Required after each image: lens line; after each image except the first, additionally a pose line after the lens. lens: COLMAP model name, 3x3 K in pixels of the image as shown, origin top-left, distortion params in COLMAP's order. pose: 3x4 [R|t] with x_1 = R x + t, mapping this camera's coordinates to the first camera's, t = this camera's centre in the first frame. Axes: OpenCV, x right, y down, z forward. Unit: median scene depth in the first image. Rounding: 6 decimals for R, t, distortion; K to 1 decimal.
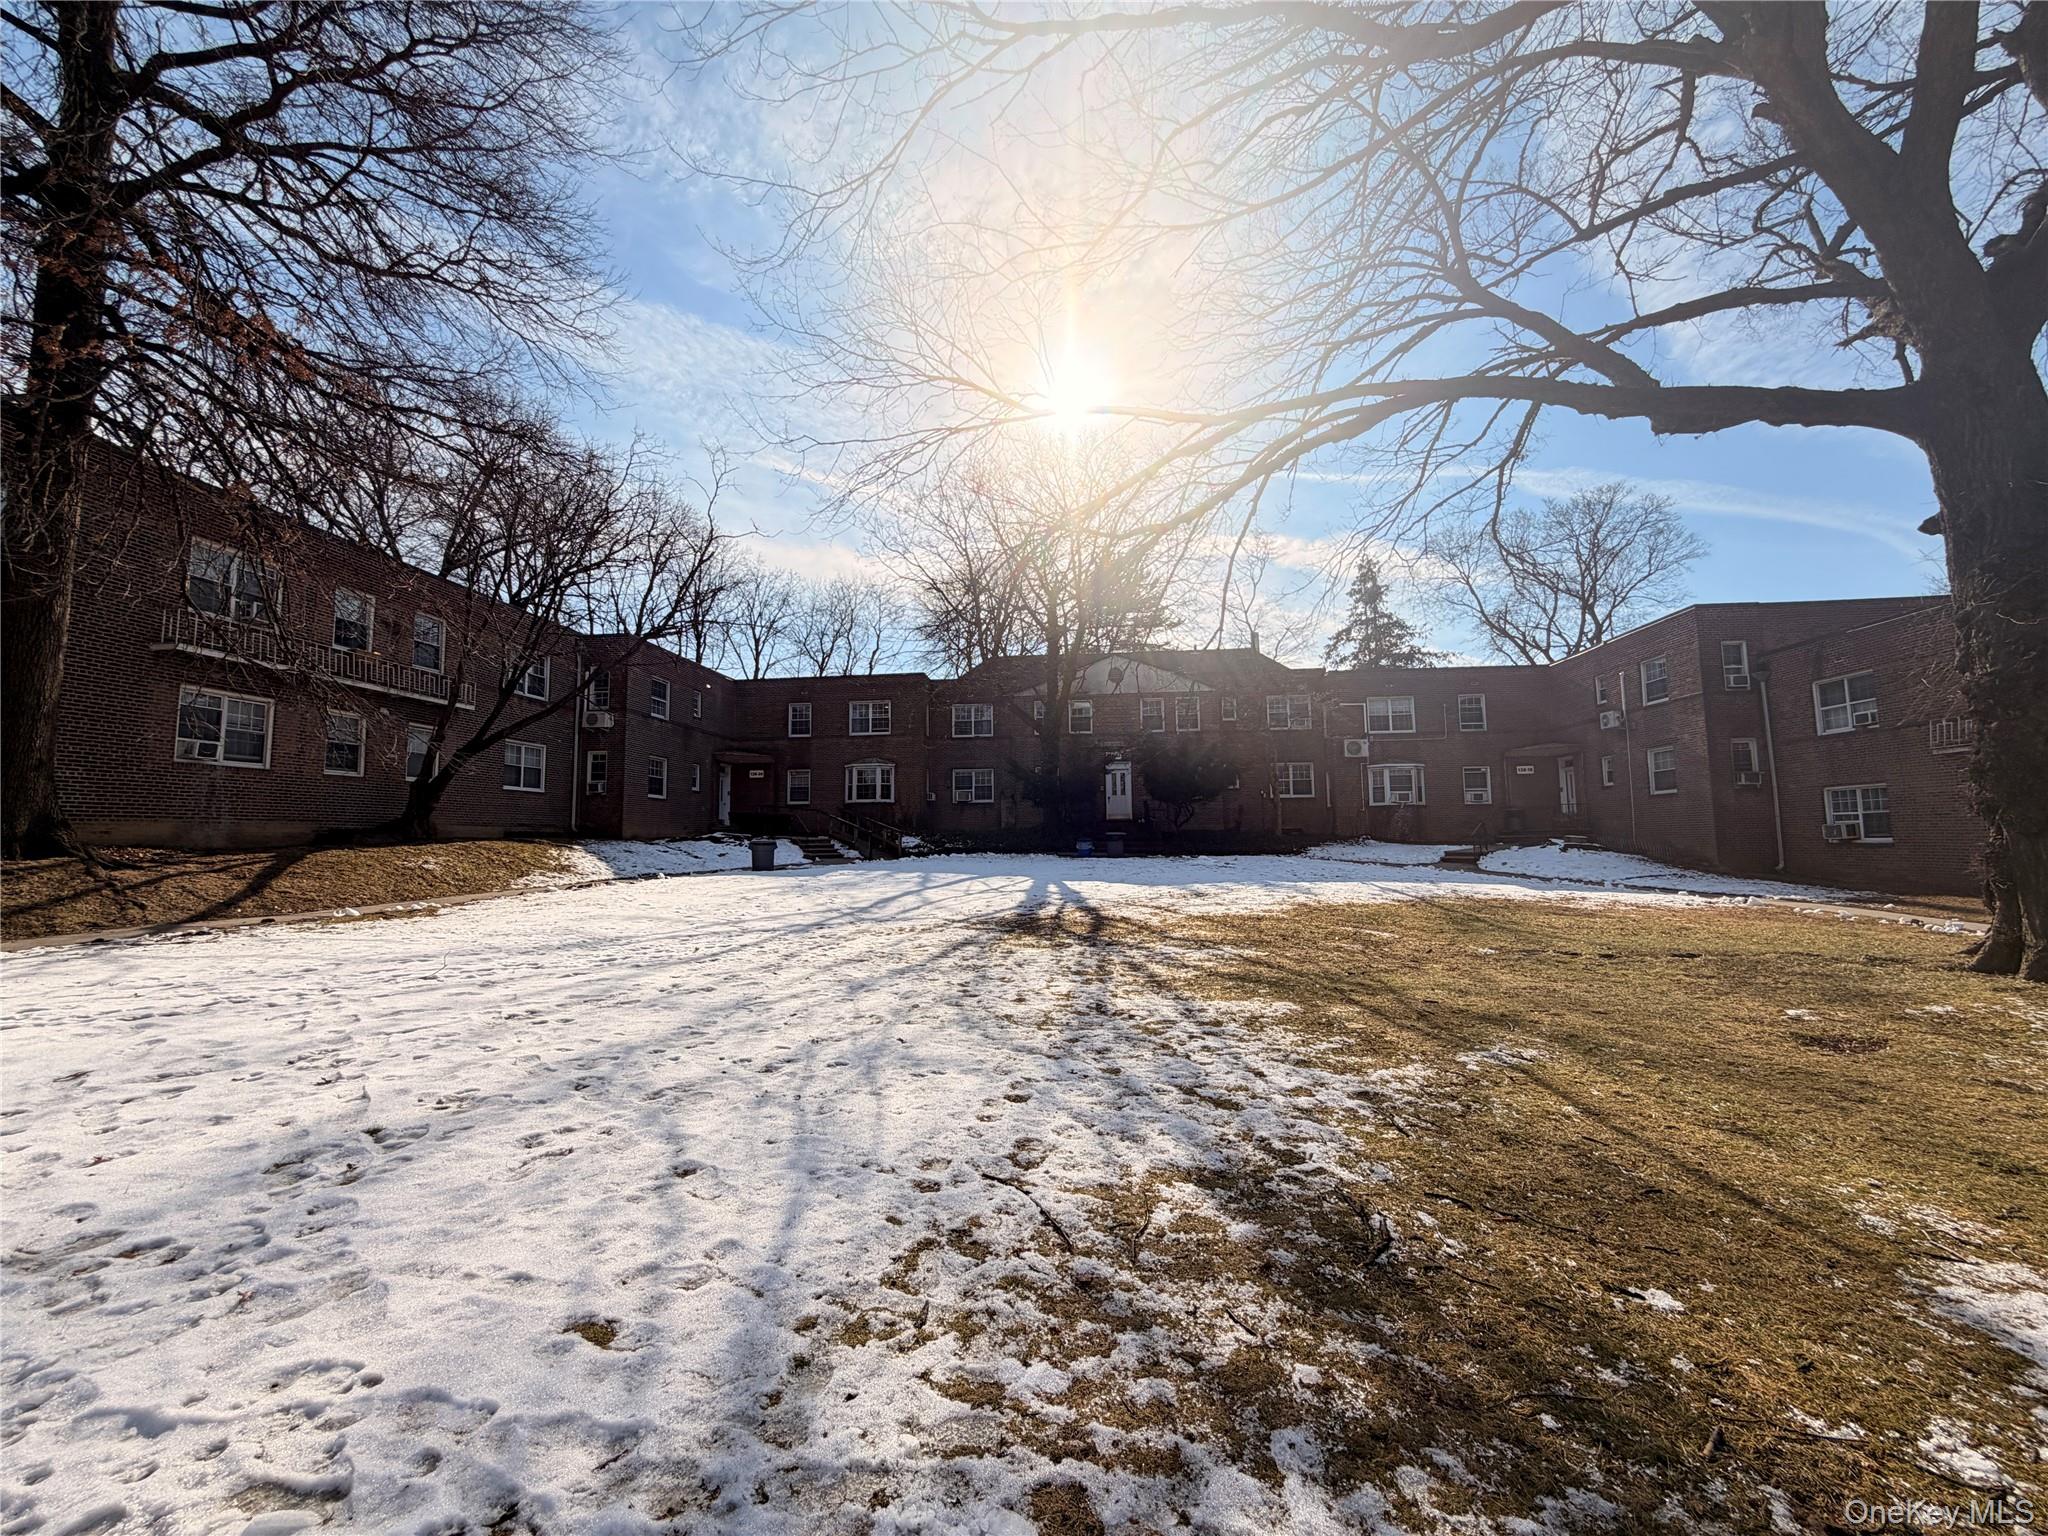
lens RADIAL K [[819.1, 0, 1022.9], [0, 819.1, 761.6], [0, 0, 1]] dist [-0.003379, 0.000344]
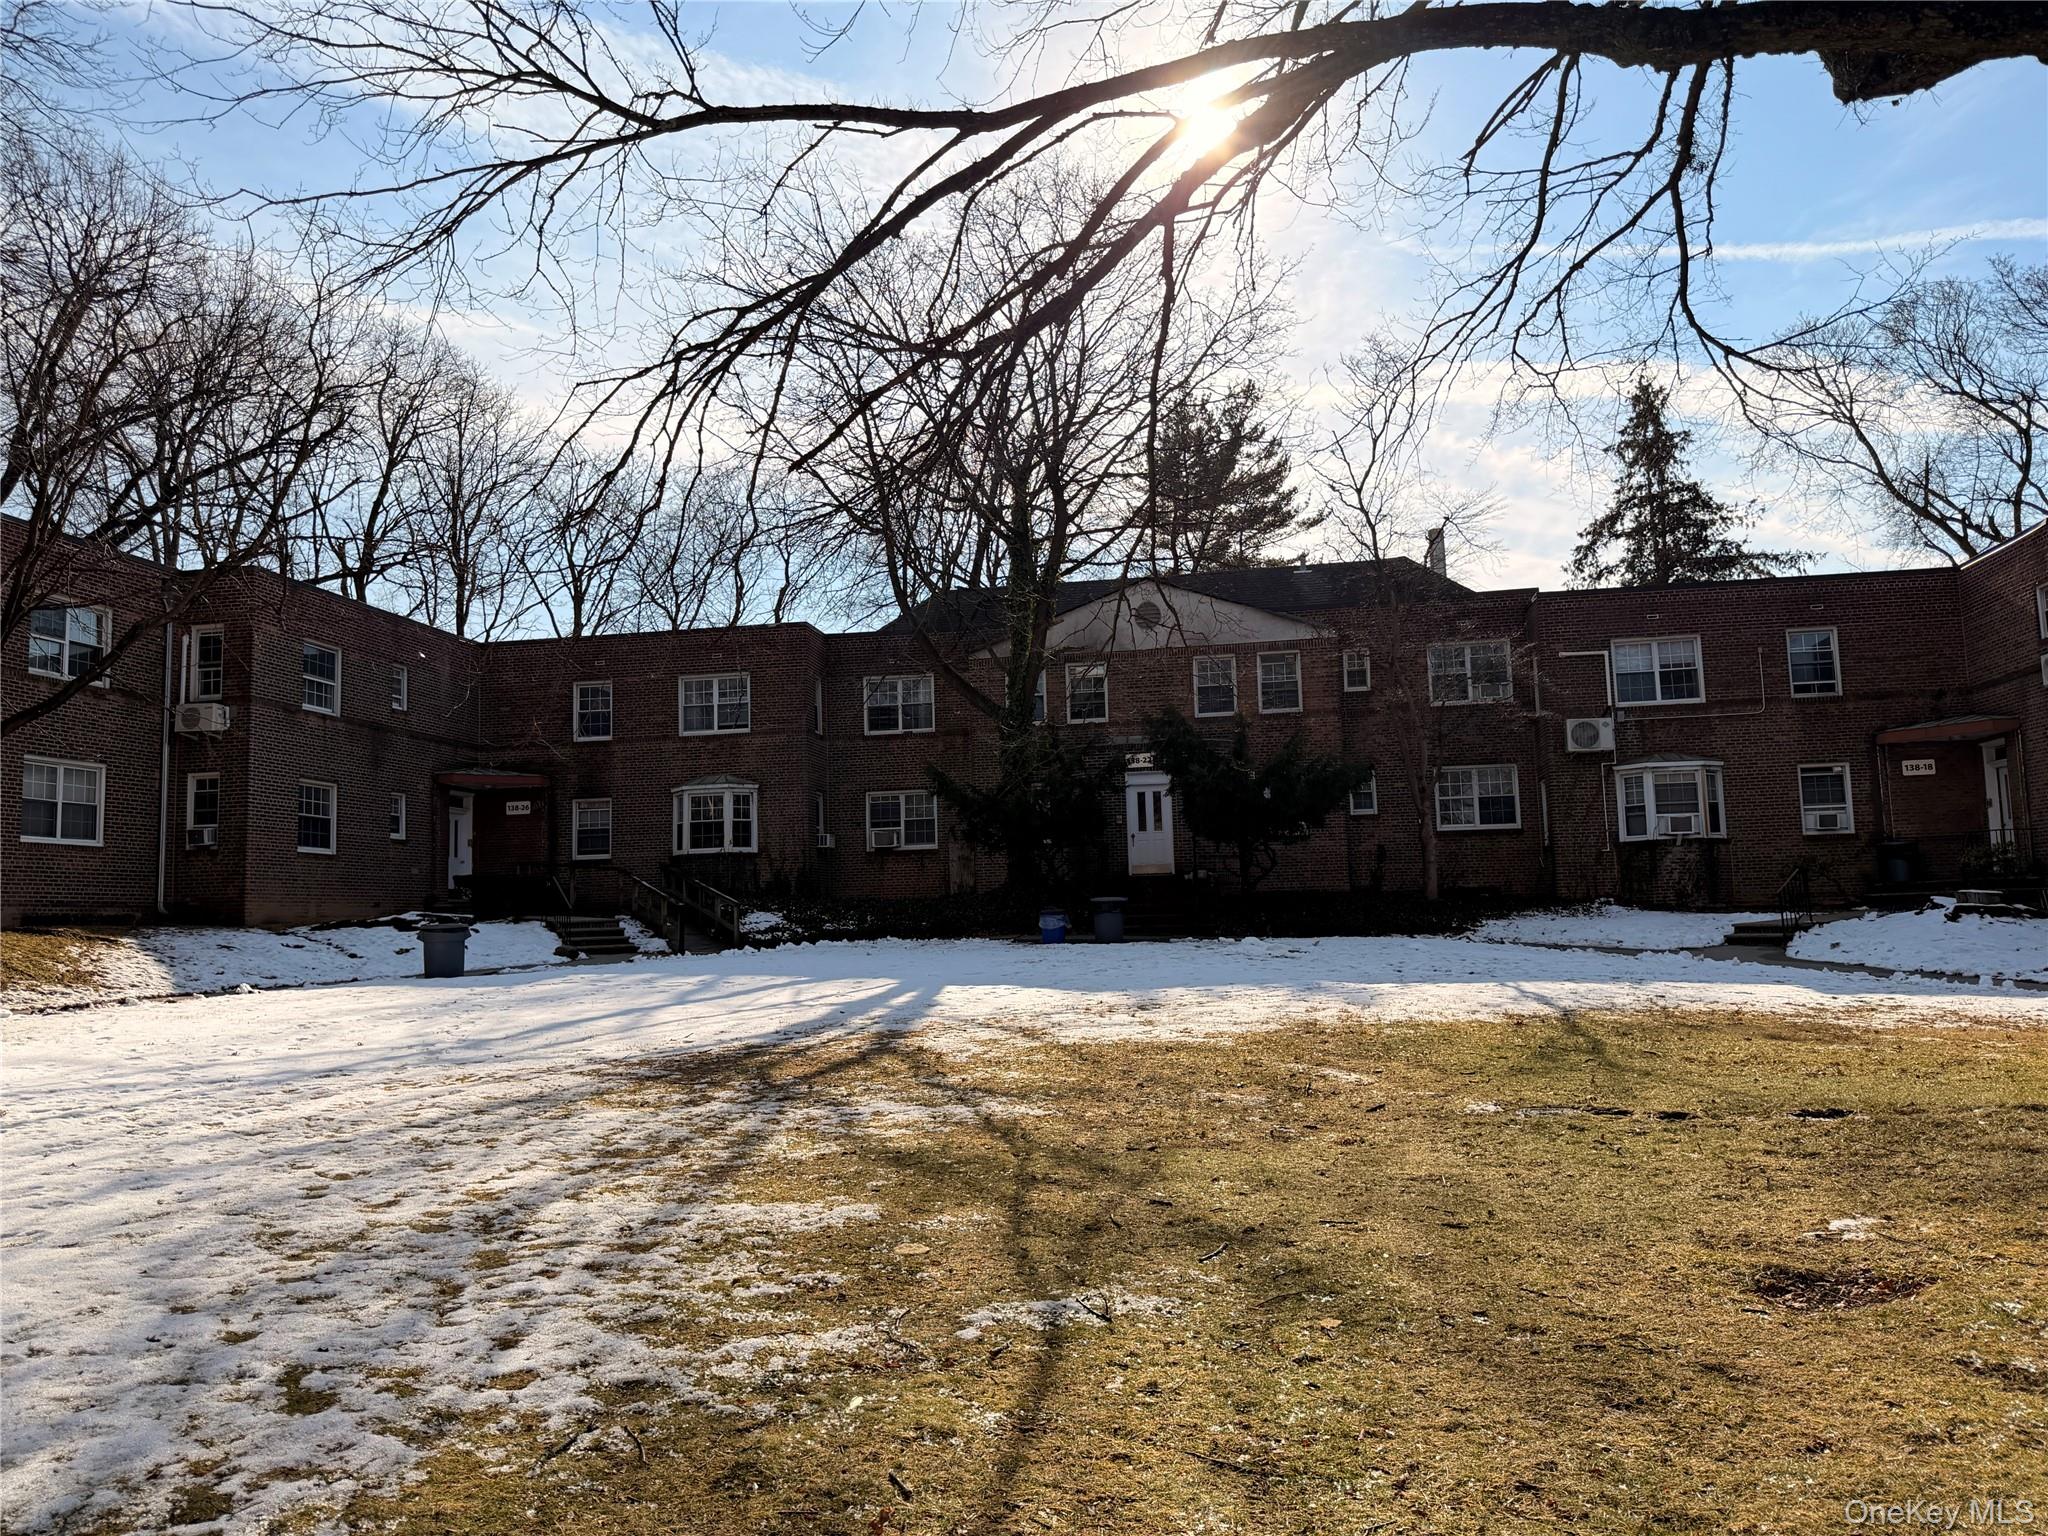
lens RADIAL K [[1460.4, 0, 1021.3], [0, 1460.4, 765.6], [0, 0, 1]] dist [0.022290, -0.032351]
pose [[0.997119, -0.024133, -0.071914, 0.115123], [0.023442, 0.999671, -0.010433, 0.005872], [0.072142, 0.008717, 0.997356, 0.016824]]
